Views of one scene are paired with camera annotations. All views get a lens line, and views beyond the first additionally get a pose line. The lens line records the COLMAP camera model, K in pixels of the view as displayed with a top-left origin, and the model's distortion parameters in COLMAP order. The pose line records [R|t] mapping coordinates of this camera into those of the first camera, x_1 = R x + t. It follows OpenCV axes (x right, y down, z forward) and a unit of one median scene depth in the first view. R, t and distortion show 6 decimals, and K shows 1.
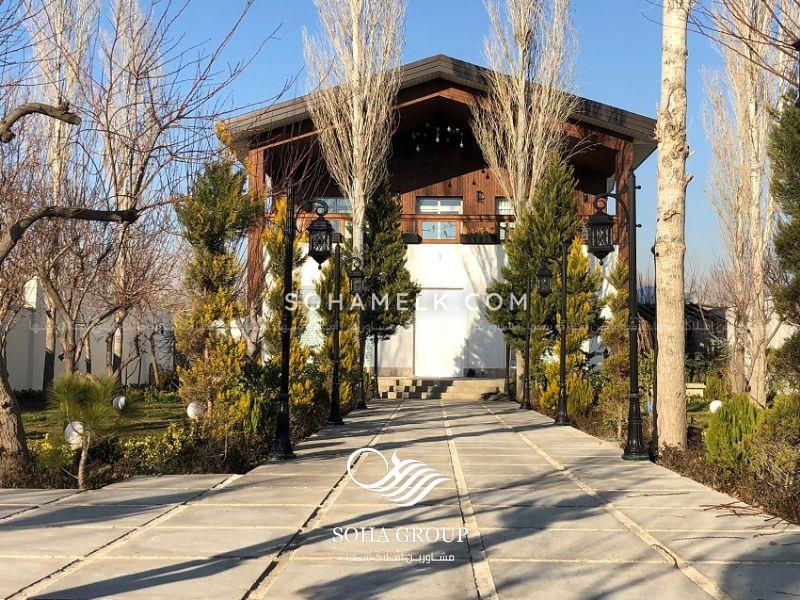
lens RADIAL K [[1222.6, 0, 400.0], [0, 1222.6, 300.0], [0, 0, 1]] dist [0.001331, -0.108407]
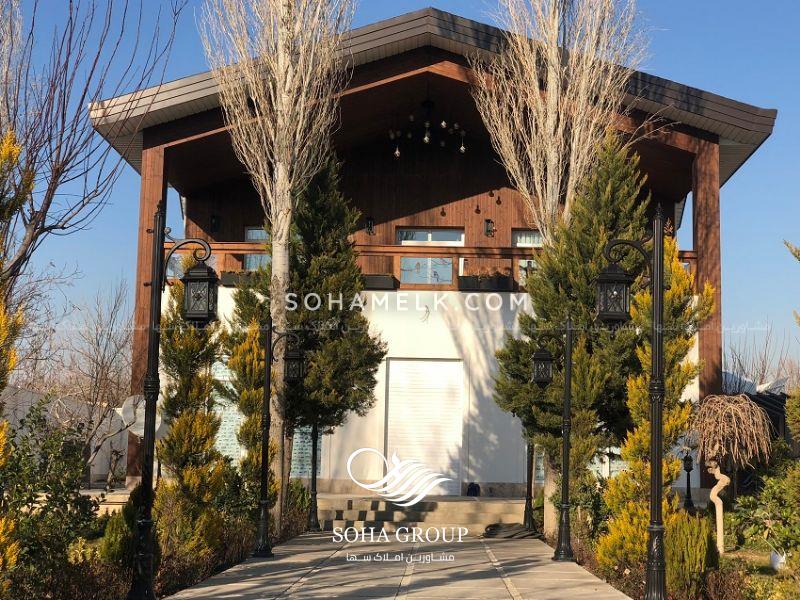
lens RADIAL K [[1309.8, 0, 400.0], [0, 1309.8, 300.0], [0, 0, 1]] dist [-0.023291, -0.023211]
pose [[0.999890, 0.010387, -0.010542, 0.036961], [-0.011182, 0.996858, -0.078413, 0.020797], [0.009694, 0.078522, 0.996865, 0.430959]]
